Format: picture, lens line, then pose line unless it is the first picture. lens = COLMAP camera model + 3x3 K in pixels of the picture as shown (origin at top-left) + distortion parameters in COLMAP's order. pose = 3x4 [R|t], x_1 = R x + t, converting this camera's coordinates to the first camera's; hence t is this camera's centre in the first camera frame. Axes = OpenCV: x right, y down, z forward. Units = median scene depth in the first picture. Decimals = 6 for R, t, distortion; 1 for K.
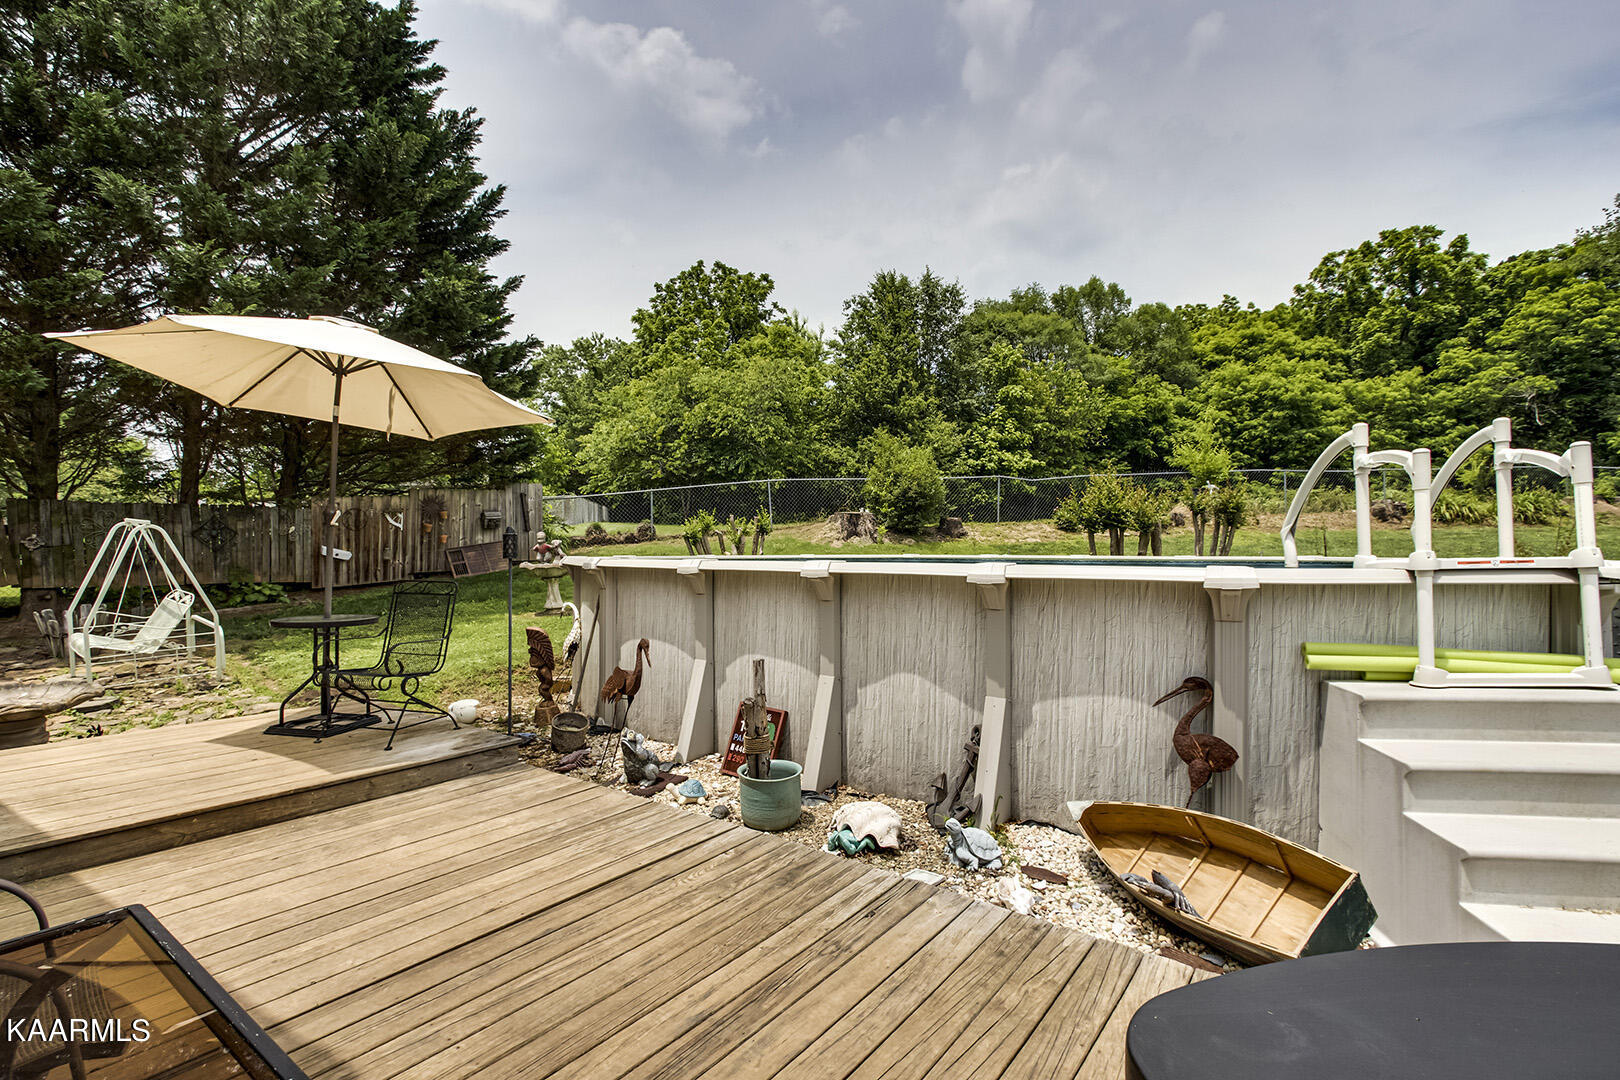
lens RADIAL K [[746.7, 0, 811.8], [0, 746.7, 543.0], [0, 0, 1]] dist [-0.004570, -0.002886]
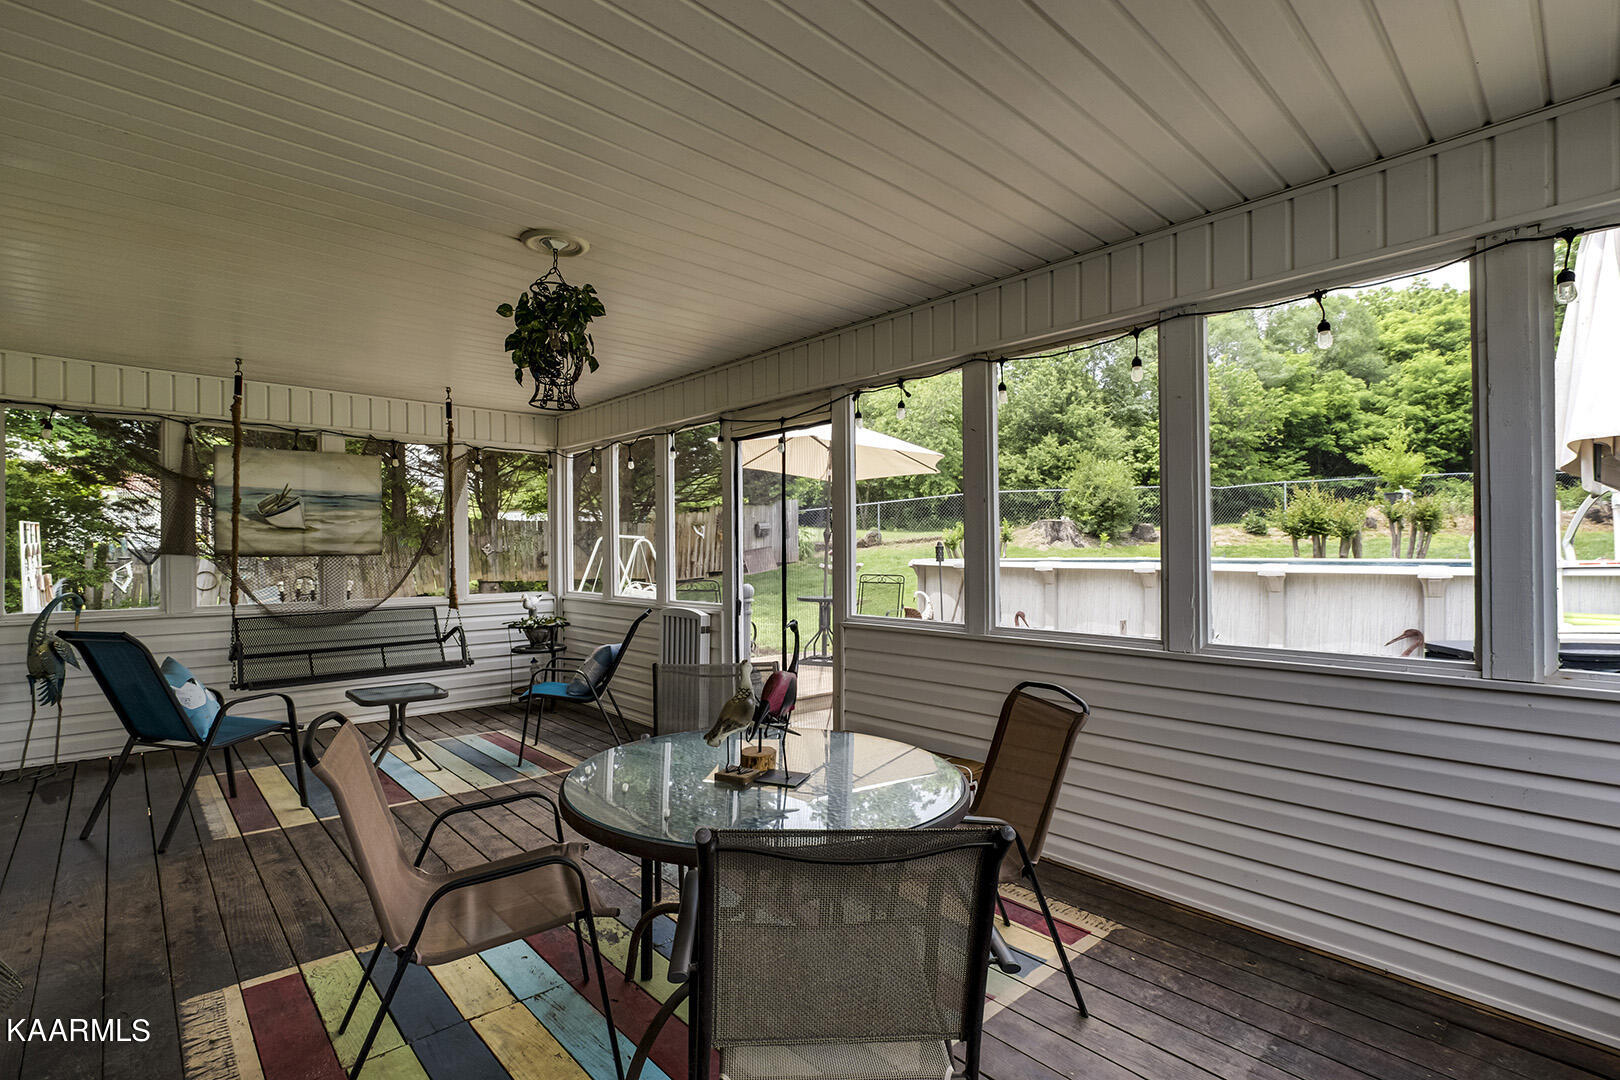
lens RADIAL K [[746.7, 0, 806.5], [0, 746.7, 546.8], [0, 0, 1]] dist [-0.004570, -0.002886]
pose [[0.983744, -0.003681, -0.179541, -0.056786], [0.004252, 0.999987, 0.002793, -0.002386], [0.179528, -0.003511, 0.983747, -0.096991]]
